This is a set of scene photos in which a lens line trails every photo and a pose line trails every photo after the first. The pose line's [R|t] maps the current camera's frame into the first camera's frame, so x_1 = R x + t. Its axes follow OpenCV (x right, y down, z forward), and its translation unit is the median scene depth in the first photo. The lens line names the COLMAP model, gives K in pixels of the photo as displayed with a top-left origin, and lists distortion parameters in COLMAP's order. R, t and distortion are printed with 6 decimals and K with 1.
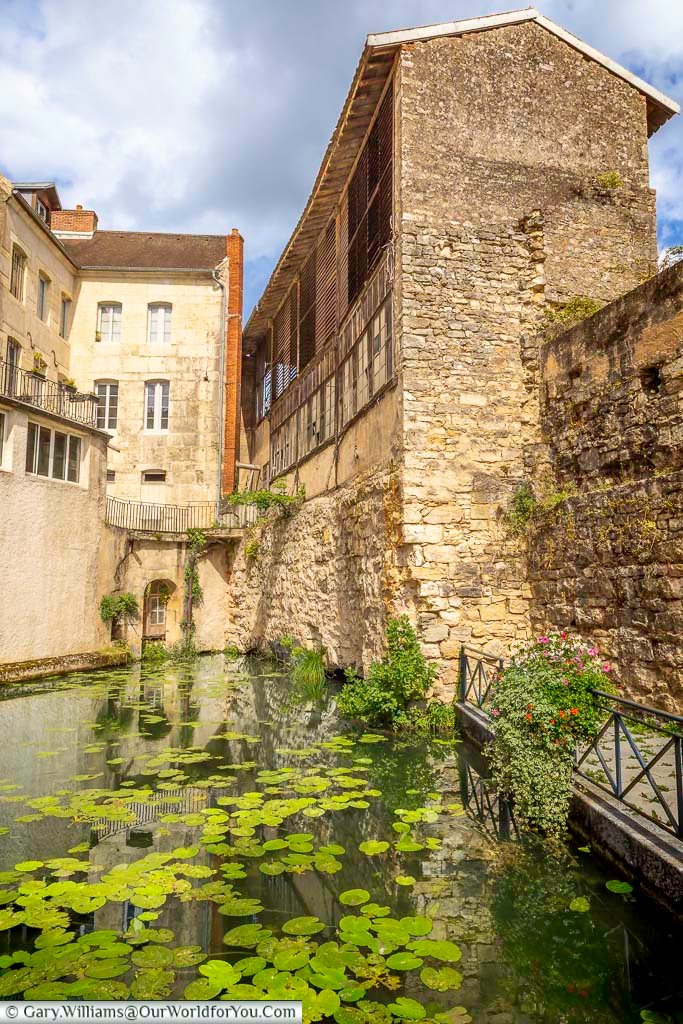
lens RADIAL K [[720.0, 0, 341.5], [0, 720.0, 512.0], [0, 0, 1]] dist [0.003134, -0.001481]
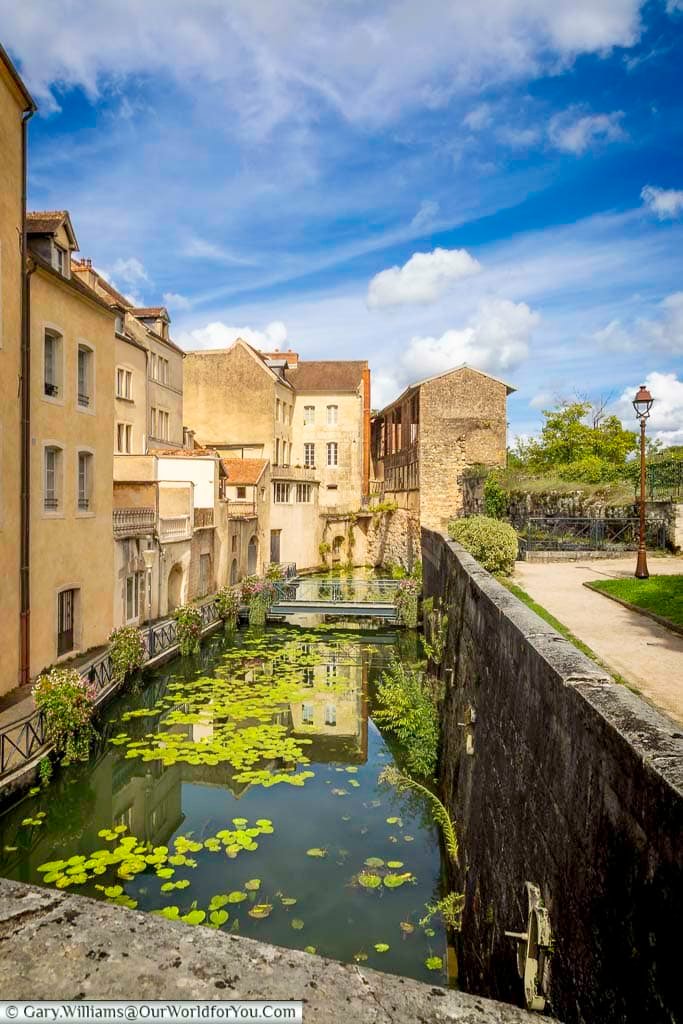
lens RADIAL K [[720.0, 0, 341.5], [0, 720.0, 512.0], [0, 0, 1]] dist [0.003134, -0.001481]
pose [[0.985844, -0.000535, -0.167665, 0.144723], [0.021166, 0.992392, 0.121289, -0.253845], [0.166324, -0.123121, 0.978354, -1.219568]]
